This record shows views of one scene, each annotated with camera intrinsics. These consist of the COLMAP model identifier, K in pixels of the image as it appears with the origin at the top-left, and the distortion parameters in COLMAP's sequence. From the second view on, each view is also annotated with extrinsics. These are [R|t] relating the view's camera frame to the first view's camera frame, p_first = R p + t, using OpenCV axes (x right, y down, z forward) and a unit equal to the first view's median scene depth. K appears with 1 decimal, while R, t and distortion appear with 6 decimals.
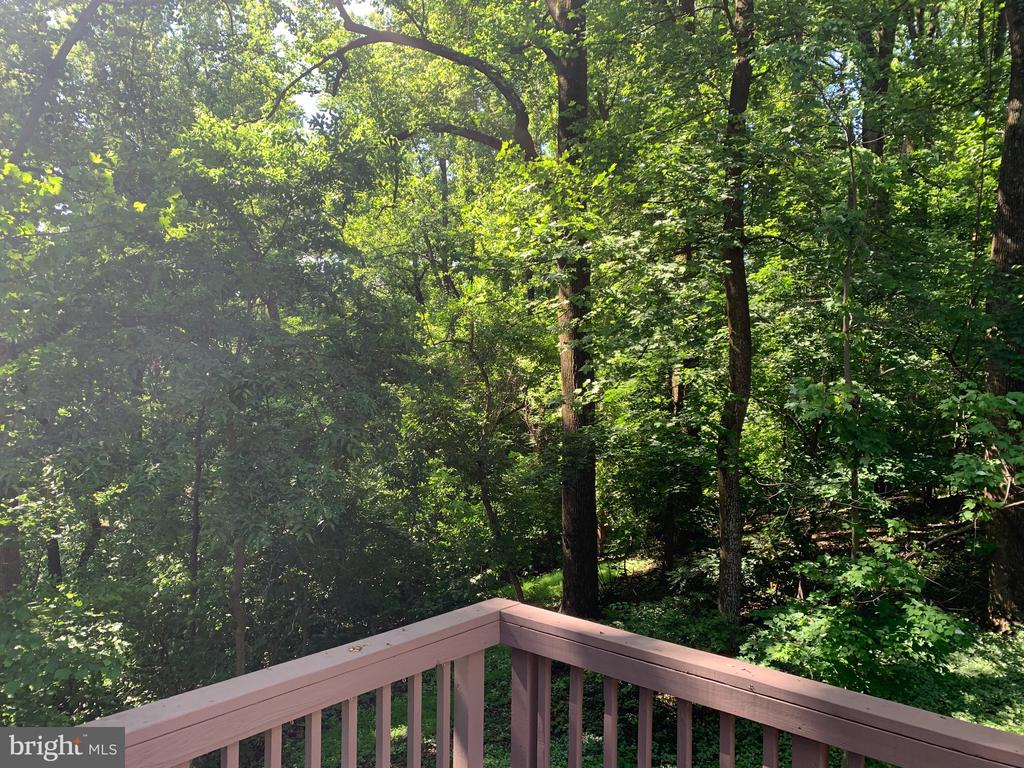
lens RADIAL K [[820.8, 0, 507.1], [0, 820.8, 370.8], [0, 0, 1]] dist [0.079828, -0.110337]
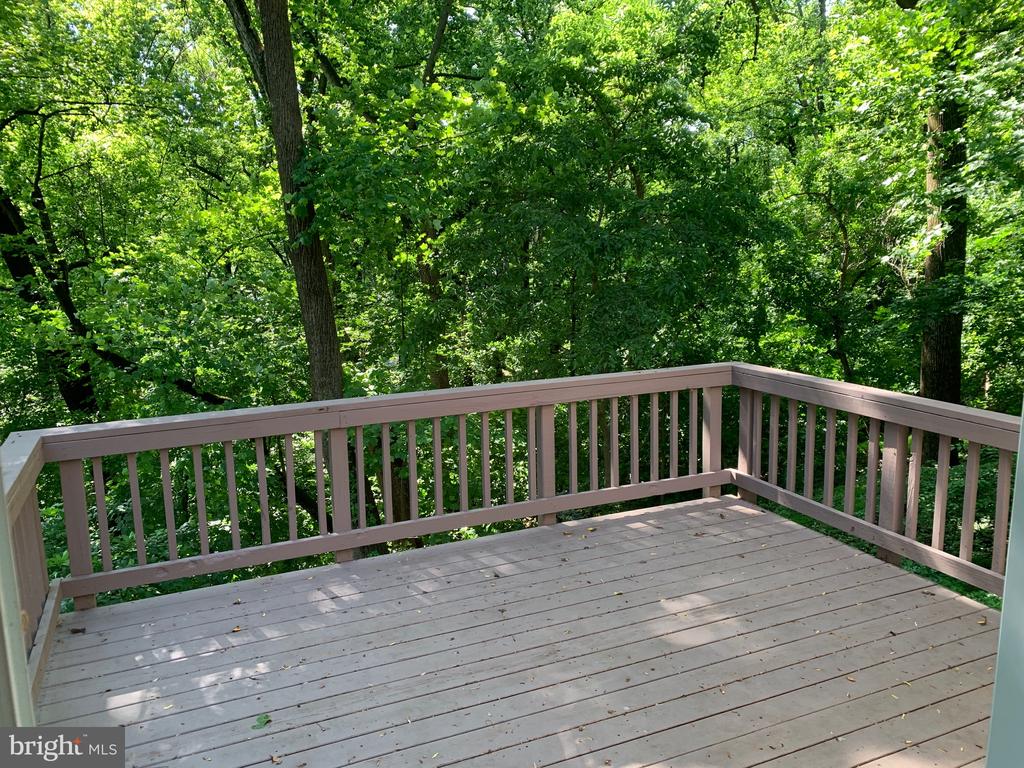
lens RADIAL K [[820.8, 0, 507.1], [0, 820.8, 370.8], [0, 0, 1]] dist [0.079828, -0.110337]
pose [[0.903777, 0.029068, -0.427015, 0.050411], [0.041445, 0.987059, 0.154910, 0.004919], [0.425992, -0.157702, 0.890877, -0.114884]]
